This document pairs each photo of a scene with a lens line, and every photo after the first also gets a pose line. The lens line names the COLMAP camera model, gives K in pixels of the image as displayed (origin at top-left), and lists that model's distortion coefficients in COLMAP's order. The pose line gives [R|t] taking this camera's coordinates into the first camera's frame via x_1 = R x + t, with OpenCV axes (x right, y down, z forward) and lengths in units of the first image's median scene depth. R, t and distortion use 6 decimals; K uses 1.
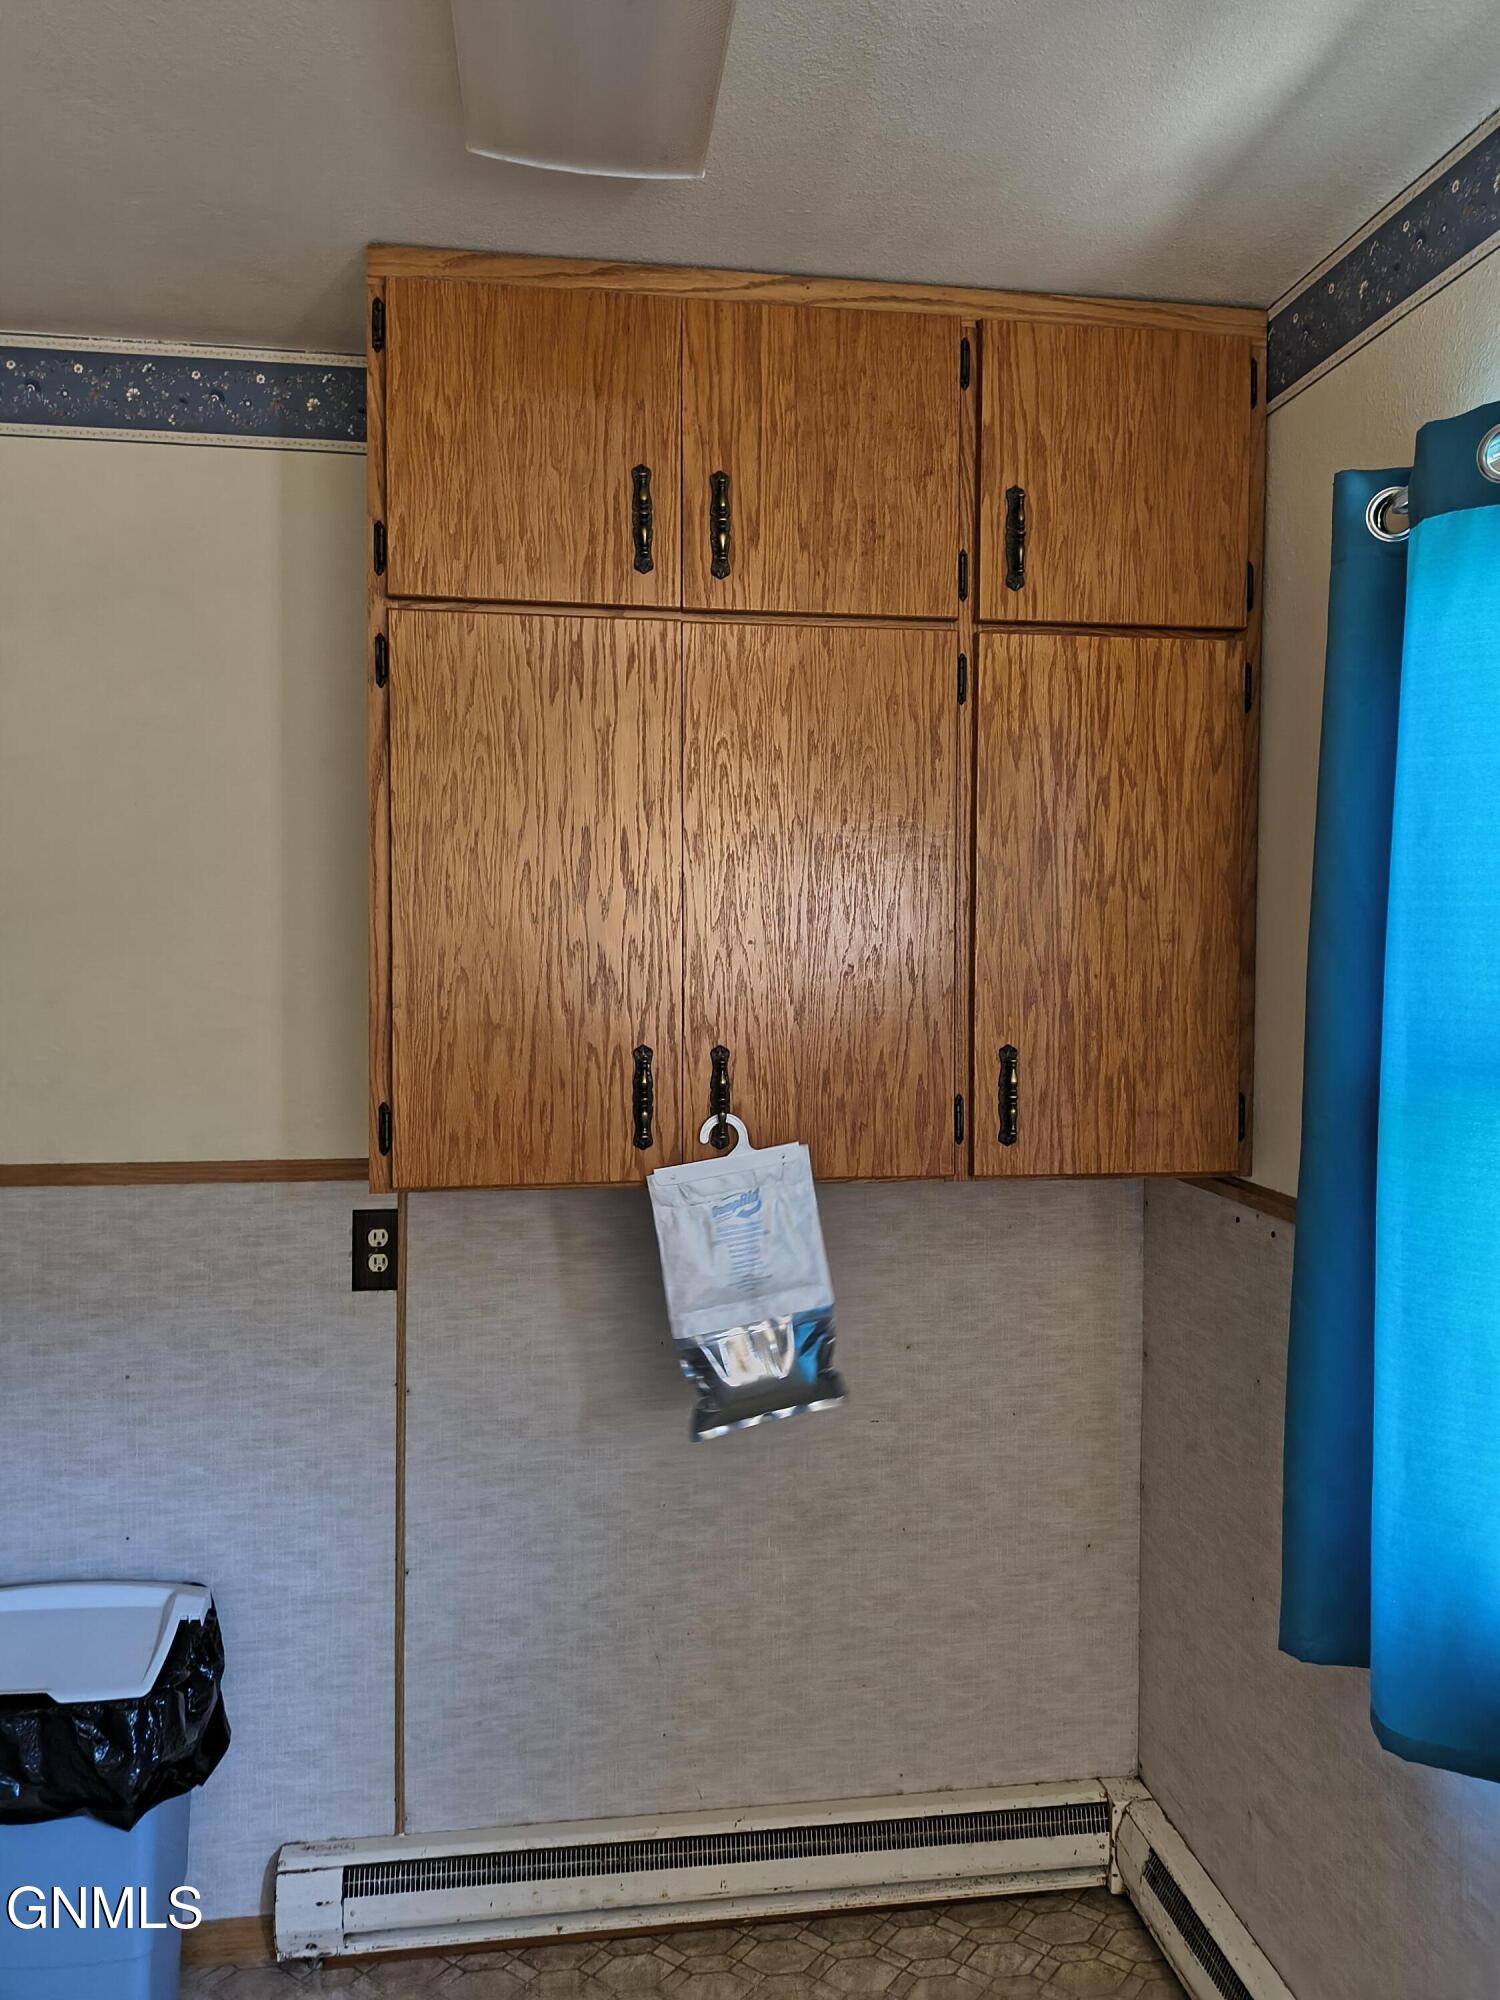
lens RADIAL K [[1445.2, 0, 755.3], [0, 1445.2, 983.6], [0, 0, 1]] dist [0.074436, -0.110033]
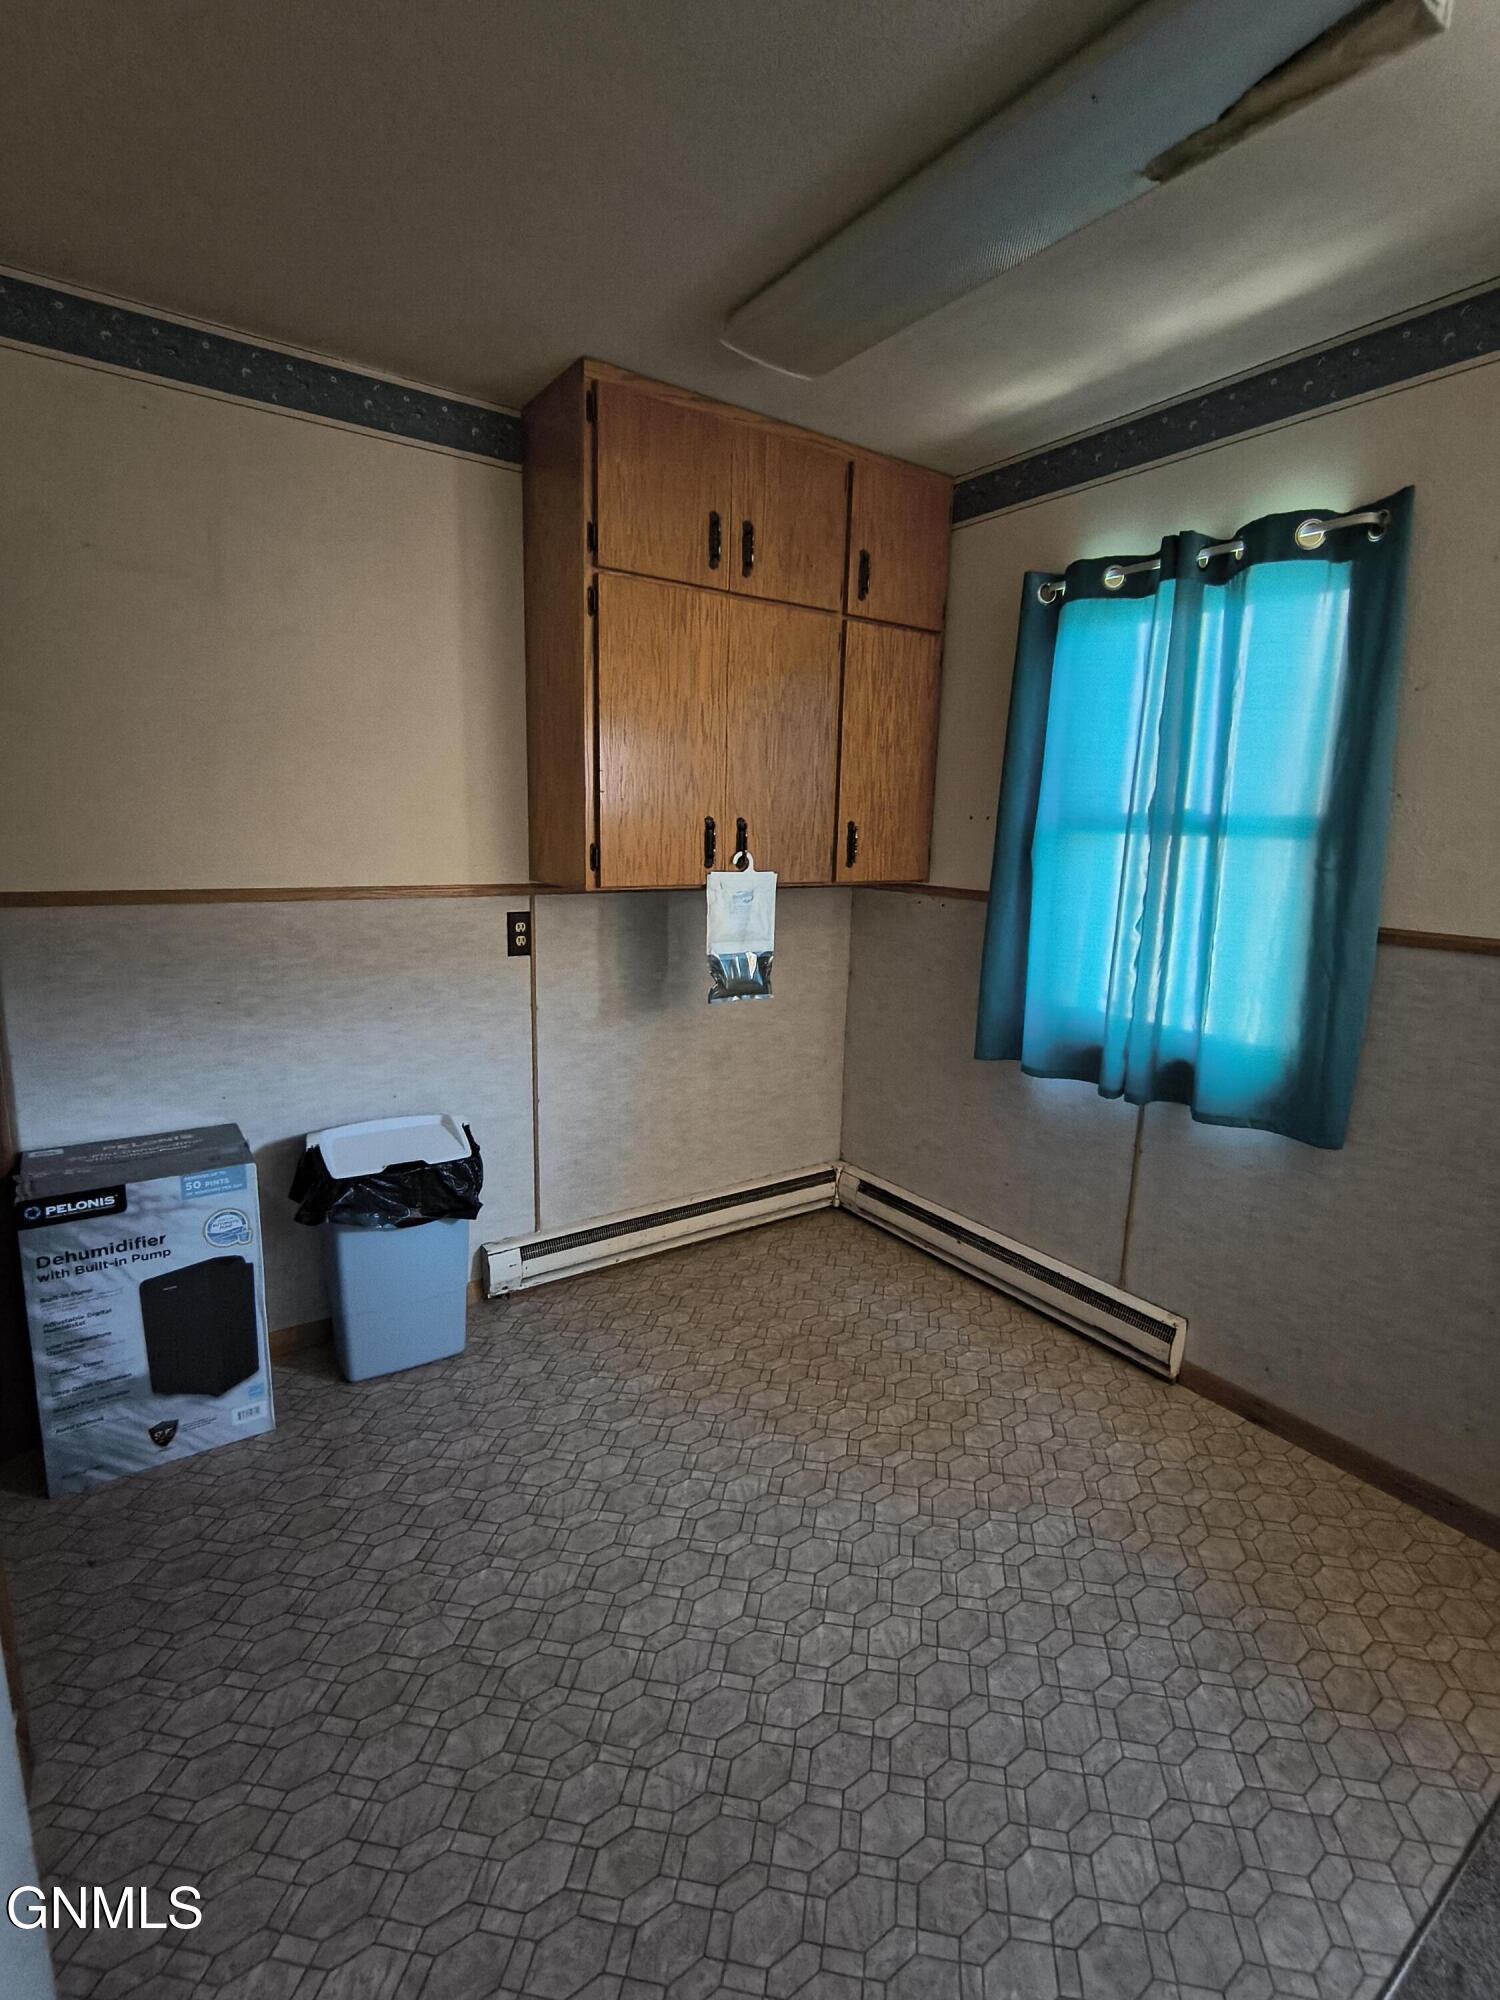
lens RADIAL K [[927.2, 0, 740.7], [0, 927.2, 995.1], [0, 0, 1]] dist [-0.009619, 0.001656]
pose [[0.898200, -0.065030, 0.434750, -0.566842], [-0.009277, 0.985973, 0.166648, 0.066707], [-0.439489, -0.153717, 0.884997, -0.185561]]
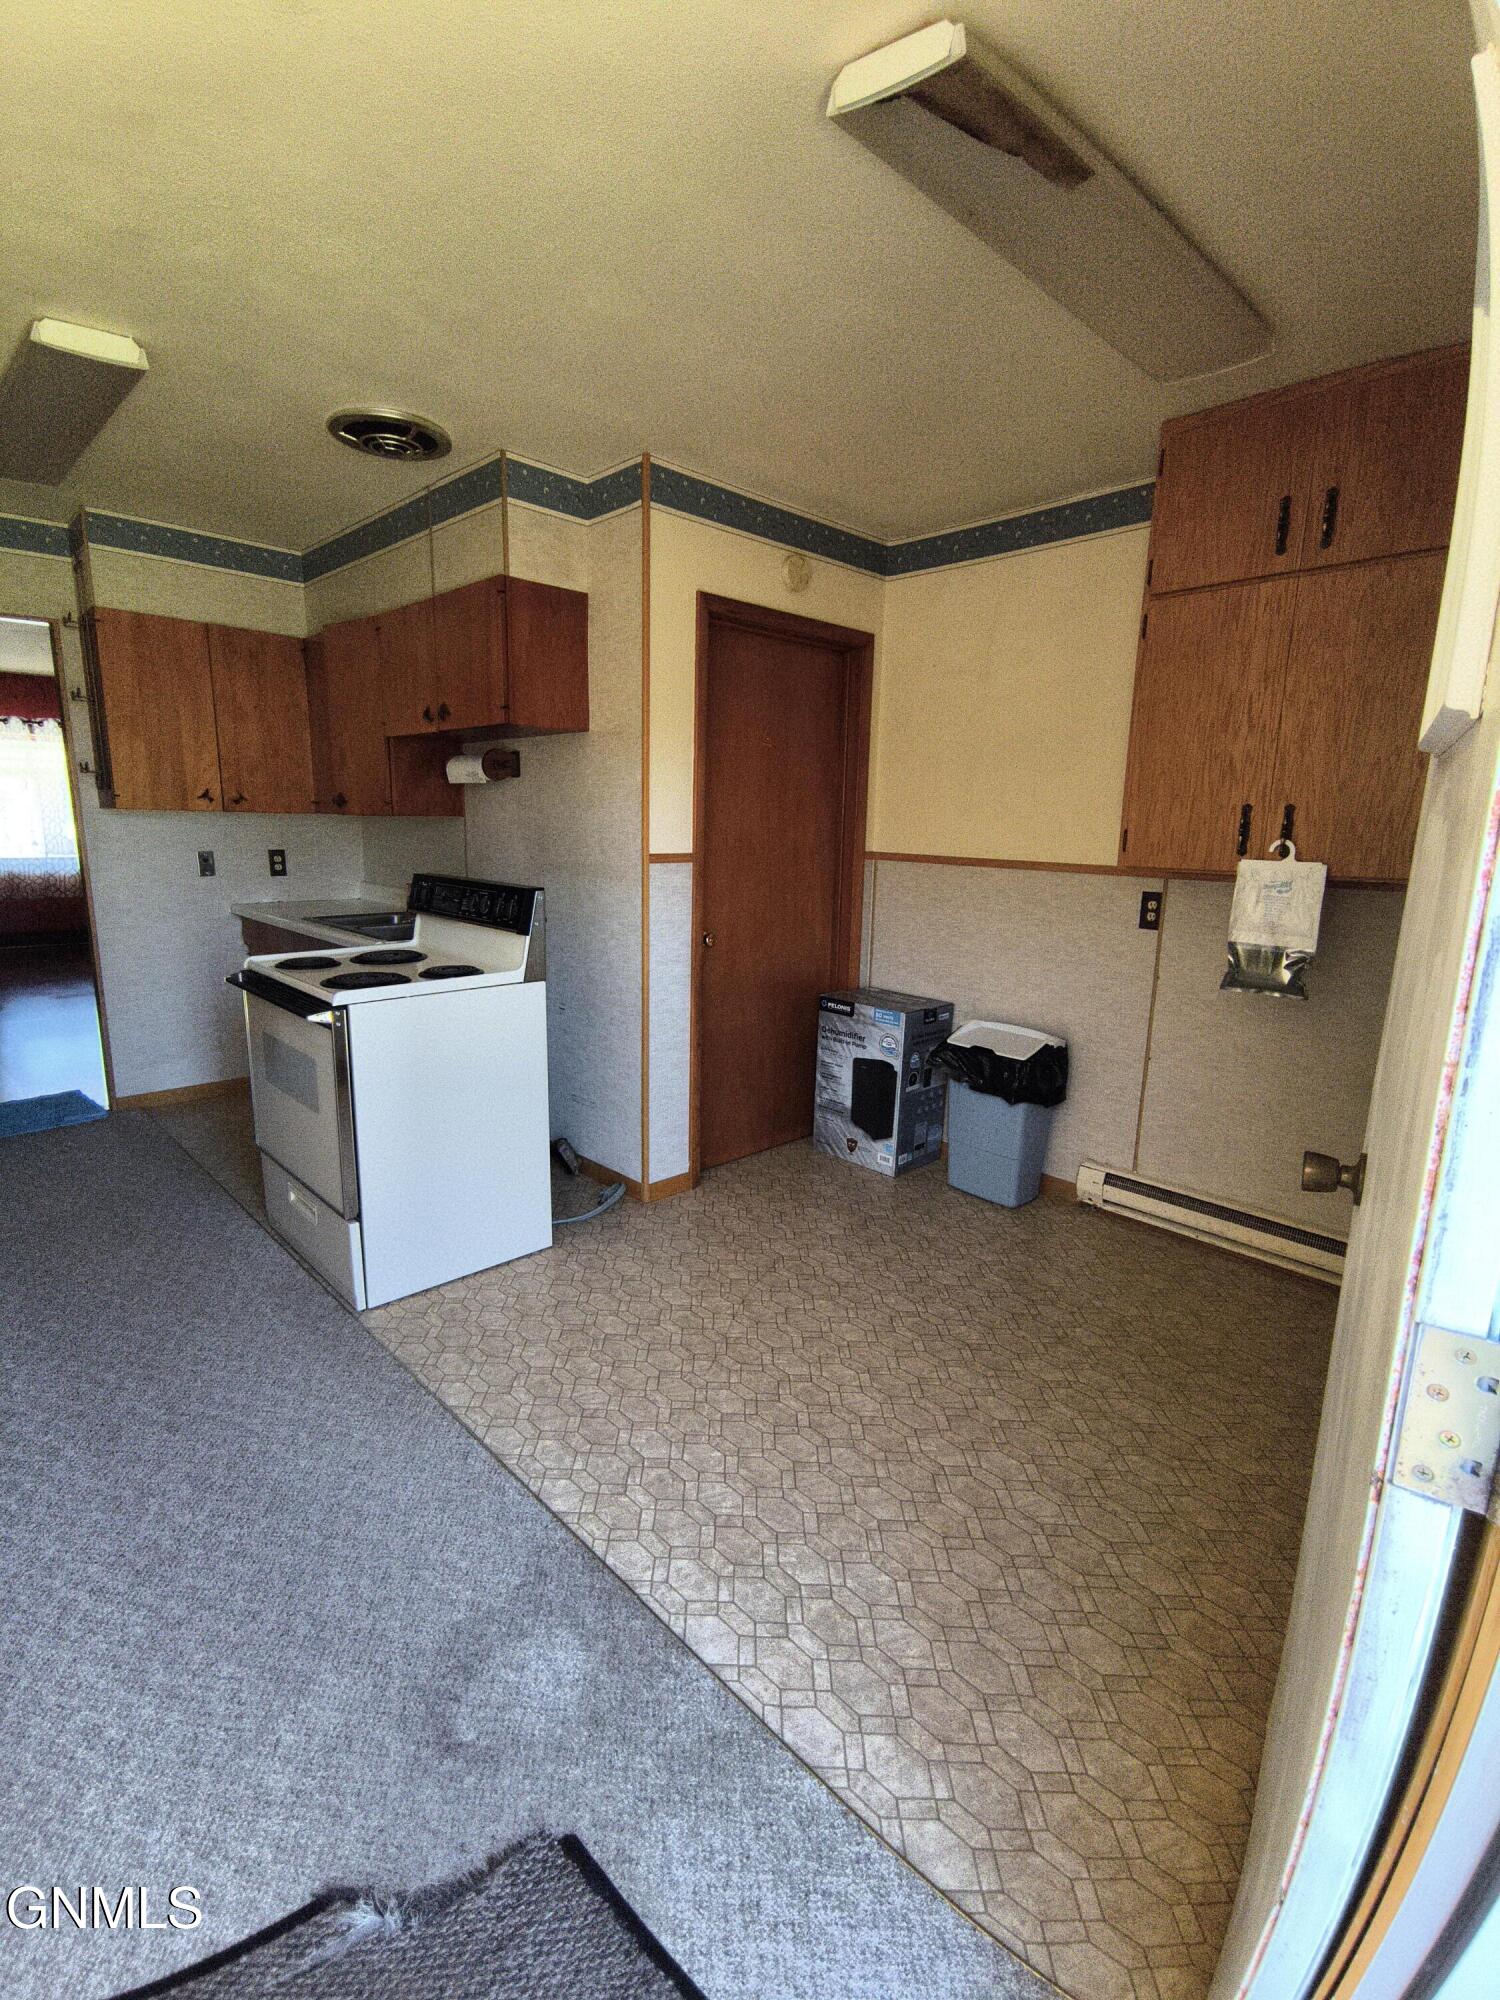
lens RADIAL K [[918.0, 0, 760.9], [0, 918.0, 993.6], [0, 0, 1]] dist [0.021230, 0.000446]
pose [[0.595293, 0.160174, -0.787382, 0.533559], [-0.041472, 0.984749, 0.168969, 0.105255], [0.802438, -0.067931, 0.592857, -0.310641]]
